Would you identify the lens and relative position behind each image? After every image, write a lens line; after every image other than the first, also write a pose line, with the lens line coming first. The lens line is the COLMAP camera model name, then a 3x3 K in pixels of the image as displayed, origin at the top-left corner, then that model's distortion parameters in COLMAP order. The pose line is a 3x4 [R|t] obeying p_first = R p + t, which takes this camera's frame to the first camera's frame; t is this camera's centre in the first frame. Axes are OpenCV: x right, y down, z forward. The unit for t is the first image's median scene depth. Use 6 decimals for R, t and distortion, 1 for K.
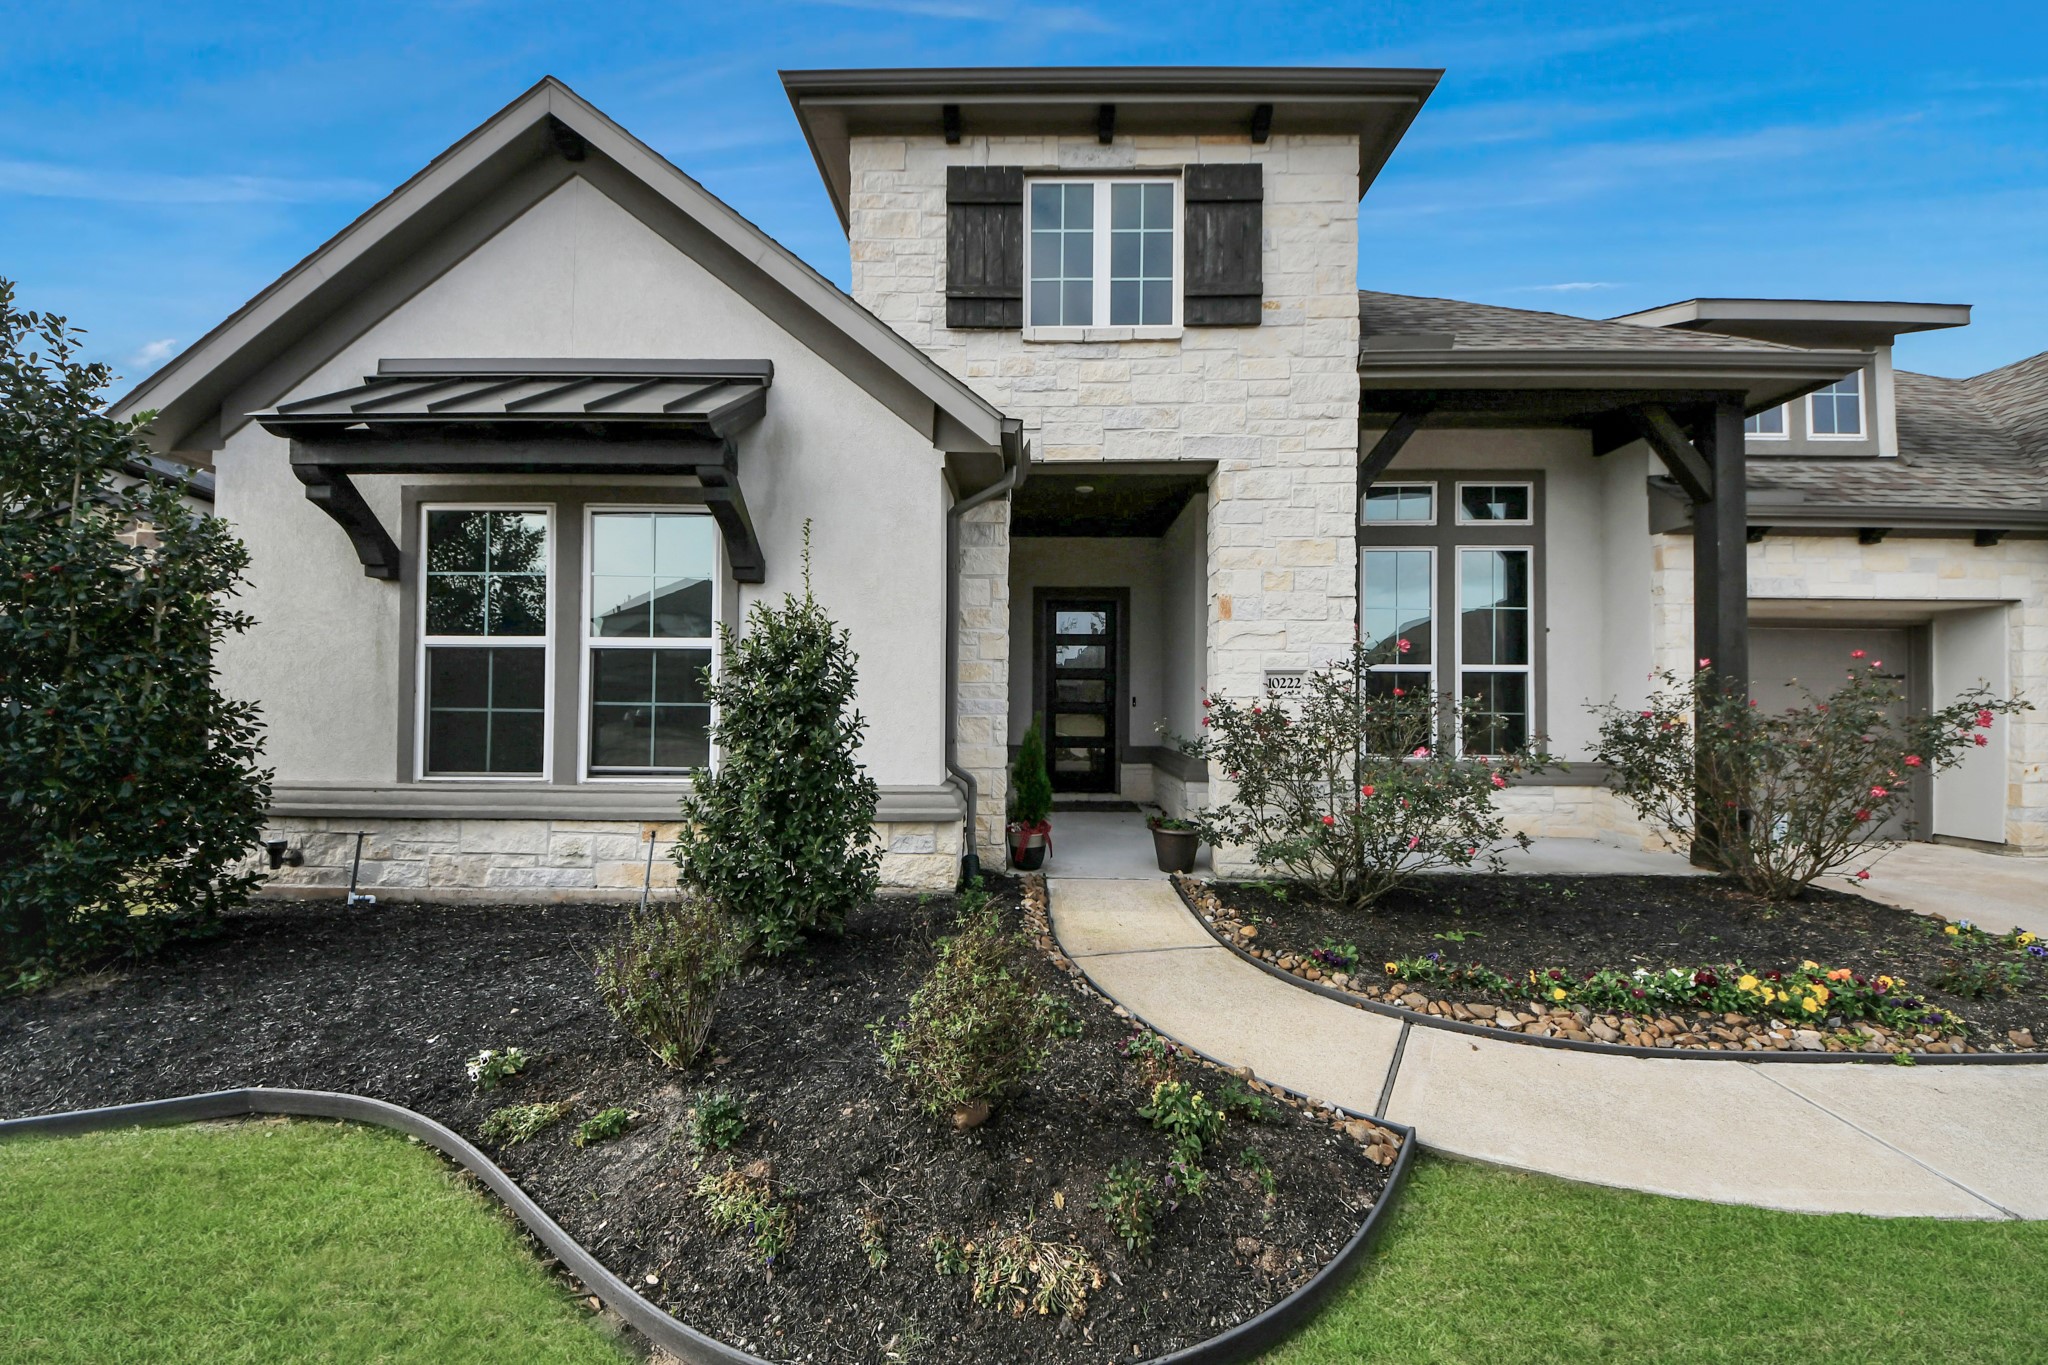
lens RADIAL K [[735.1, 0, 1024.0], [0, 735.1, 682.5], [0, 0, 1]] dist [0.025454, -0.024974]
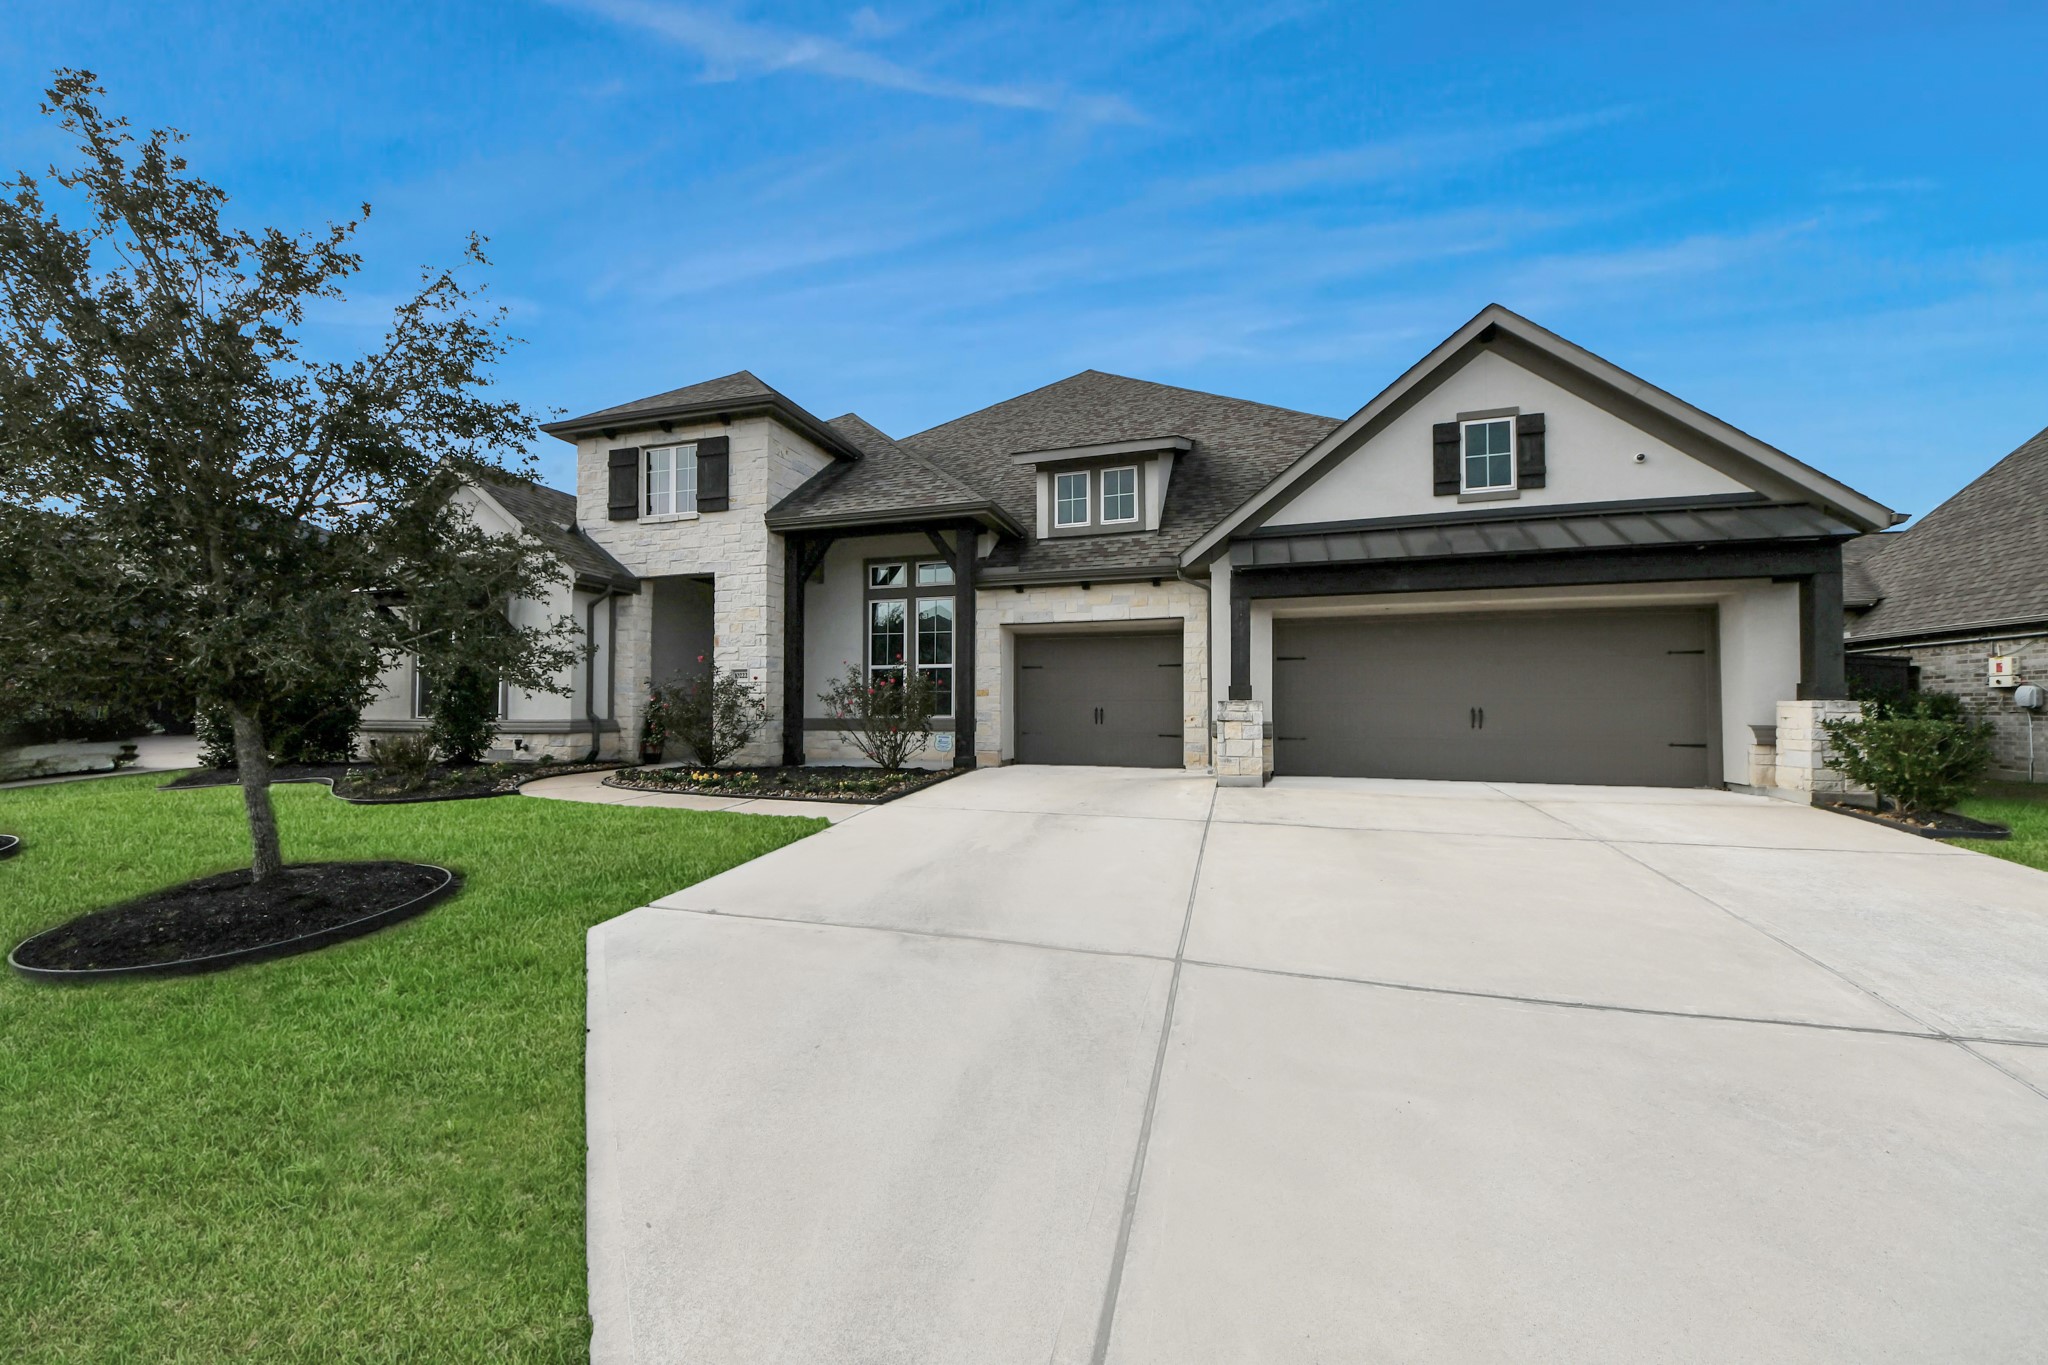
lens RADIAL K [[735.1, 0, 1024.0], [0, 735.1, 682.5], [0, 0, 1]] dist [0.025454, -0.024974]
pose [[0.963722, -0.015850, -0.266438, 1.711696], [0.013118, 0.999842, -0.012030, 0.057588], [0.266587, 0.008099, 0.963777, -0.840471]]
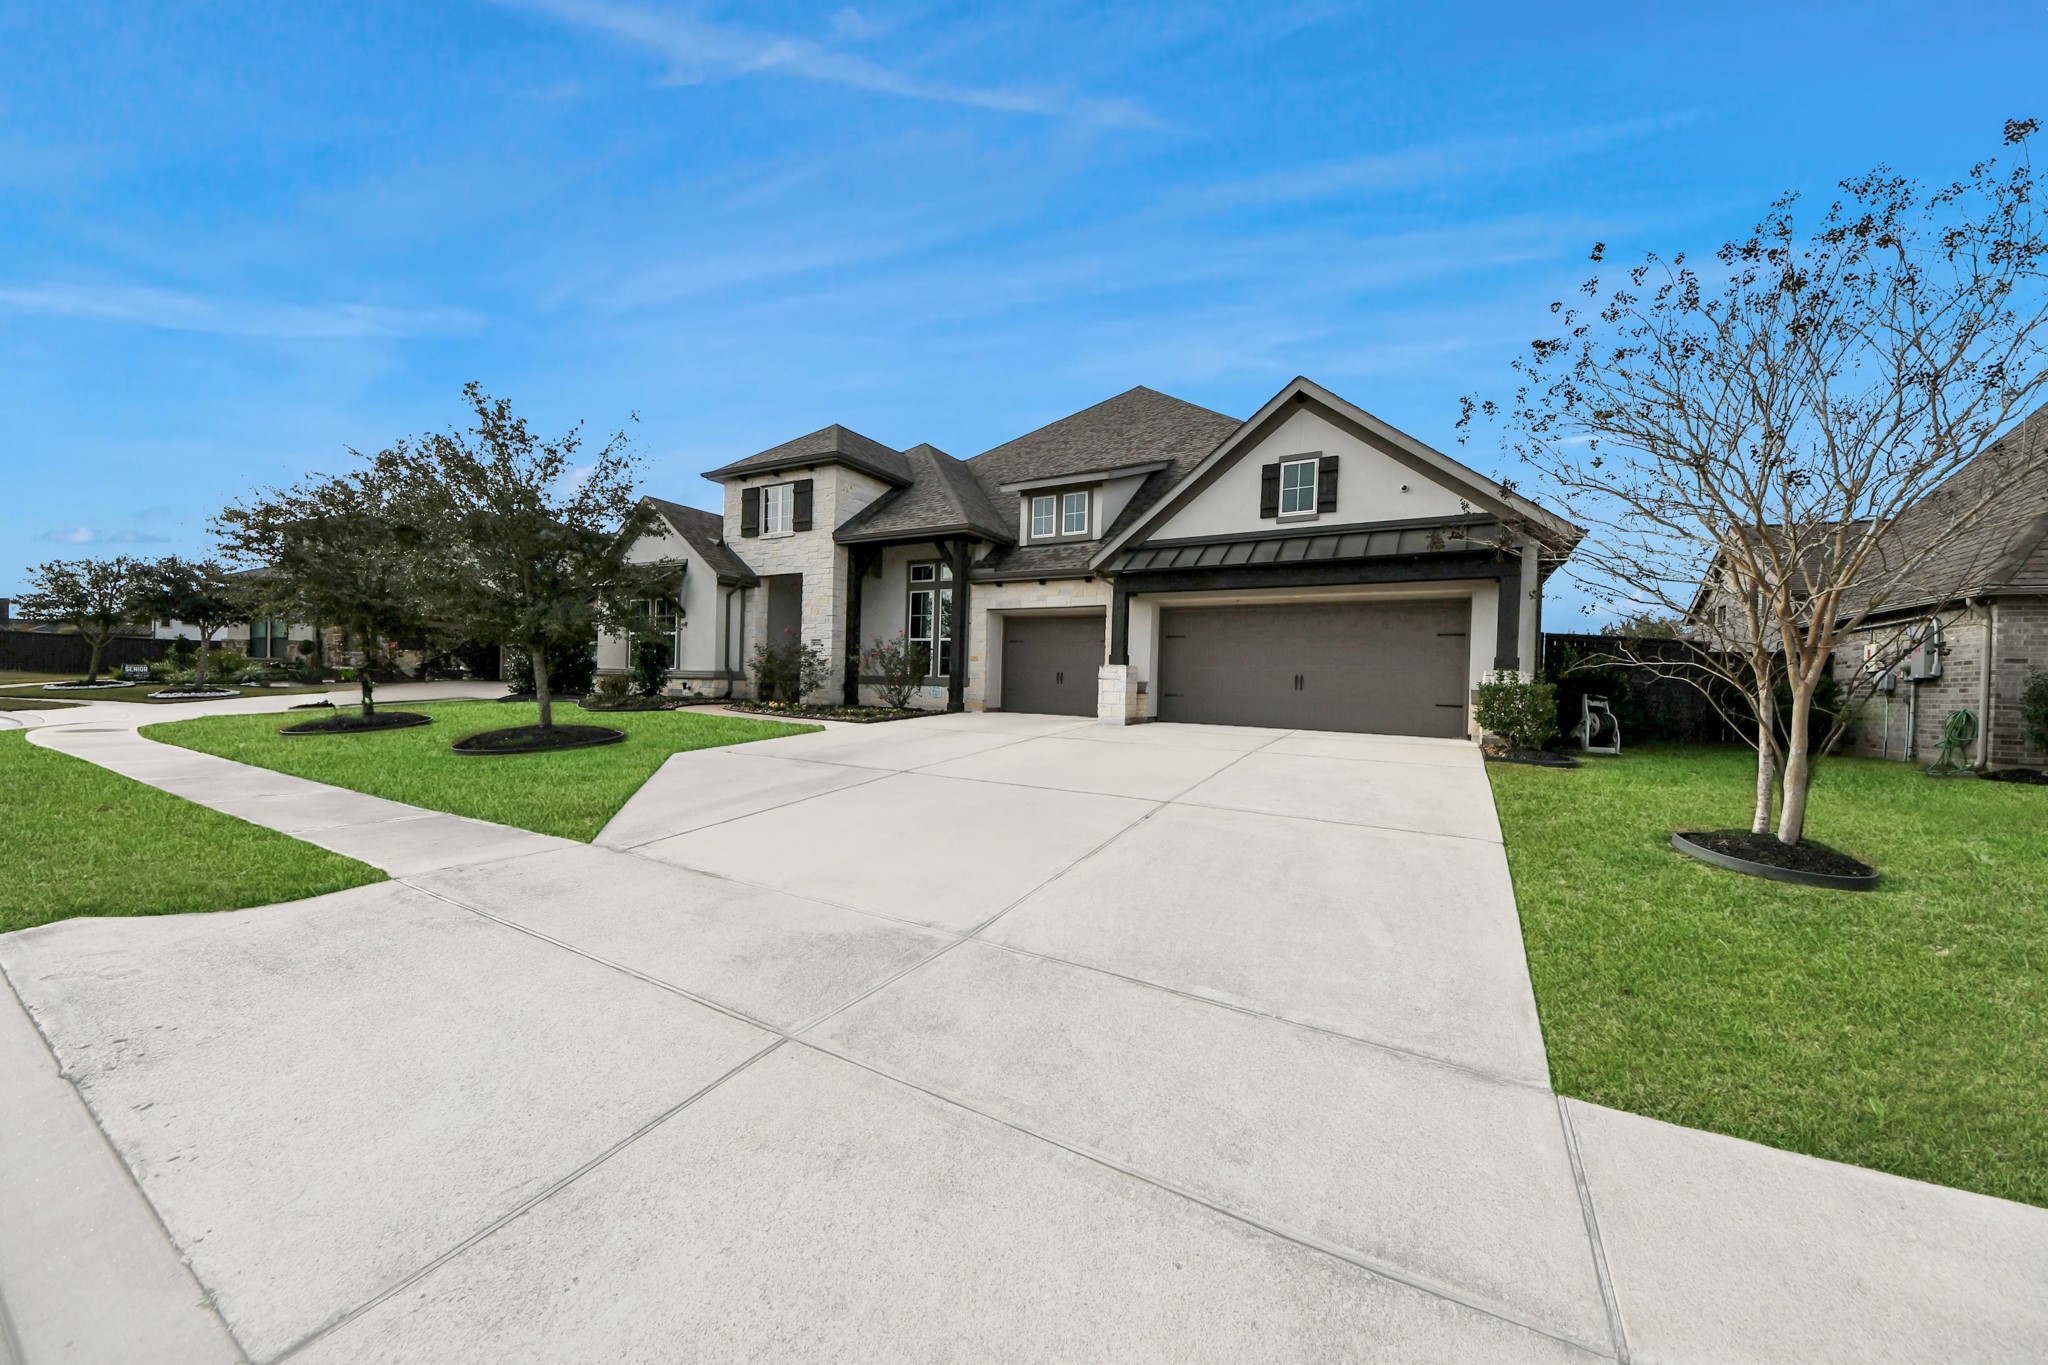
lens RADIAL K [[735.1, 0, 1024.0], [0, 735.1, 682.5], [0, 0, 1]] dist [0.025454, -0.024974]
pose [[0.880242, 0.017859, -0.474189, 2.607022], [-0.012072, 0.999811, 0.015245, 0.108718], [0.474372, -0.007695, 0.880291, -1.336317]]
